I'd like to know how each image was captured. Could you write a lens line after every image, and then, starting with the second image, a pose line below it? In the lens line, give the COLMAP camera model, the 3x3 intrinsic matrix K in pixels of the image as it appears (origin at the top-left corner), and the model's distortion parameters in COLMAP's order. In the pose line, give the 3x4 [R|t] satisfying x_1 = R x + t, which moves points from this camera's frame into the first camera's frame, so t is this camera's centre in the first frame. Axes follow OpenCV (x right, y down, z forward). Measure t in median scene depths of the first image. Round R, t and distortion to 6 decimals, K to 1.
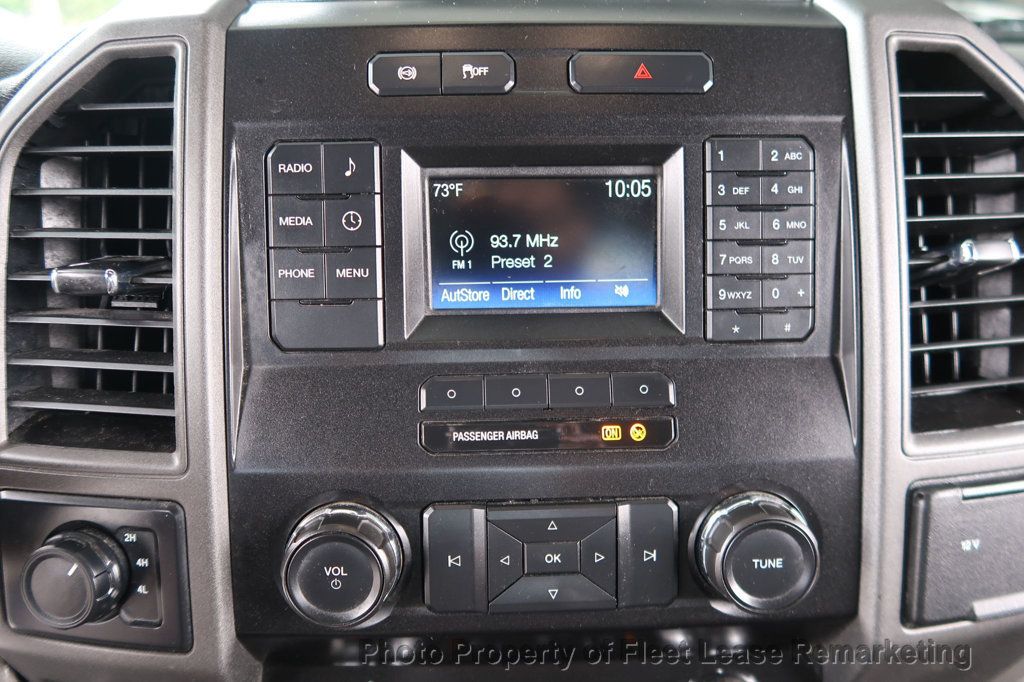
lens RADIAL K [[715.6, 0, 518.1], [0, 715.6, 339.3], [0, 0, 1]] dist [-0.026343, 0.008817]
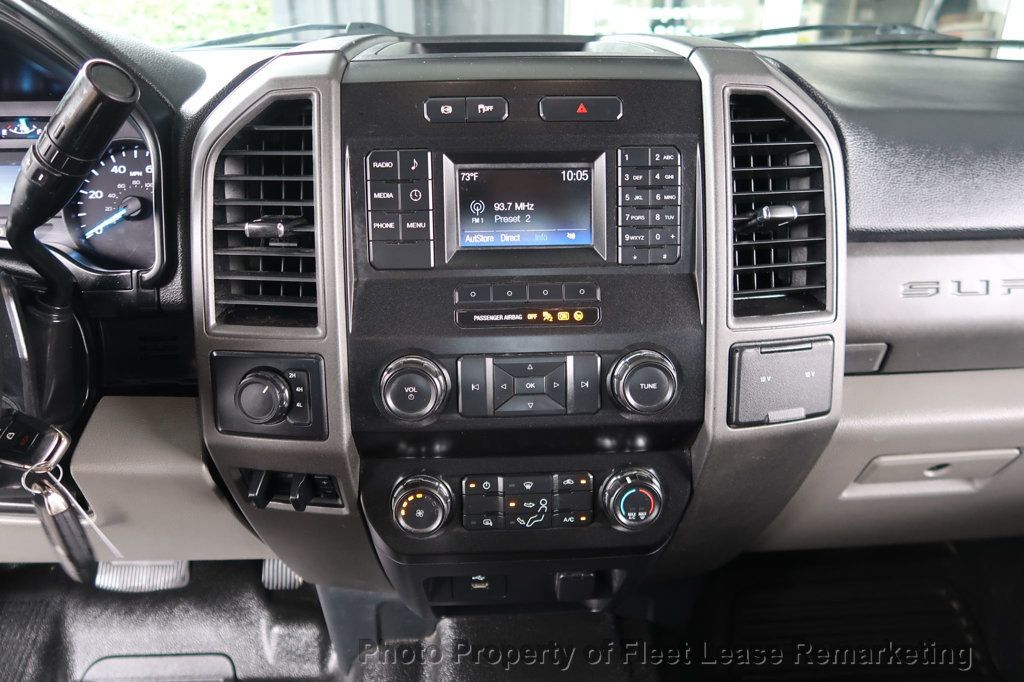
lens RADIAL K [[715.6, 0, 514.8], [0, 715.6, 341.1], [0, 0, 1]] dist [-0.026343, 0.008817]
pose [[0.999909, -0.002899, 0.013182, -0.013159], [0.002129, 0.998310, 0.058077, 0.089192], [-0.013328, -0.058043, 0.998225, -0.765676]]
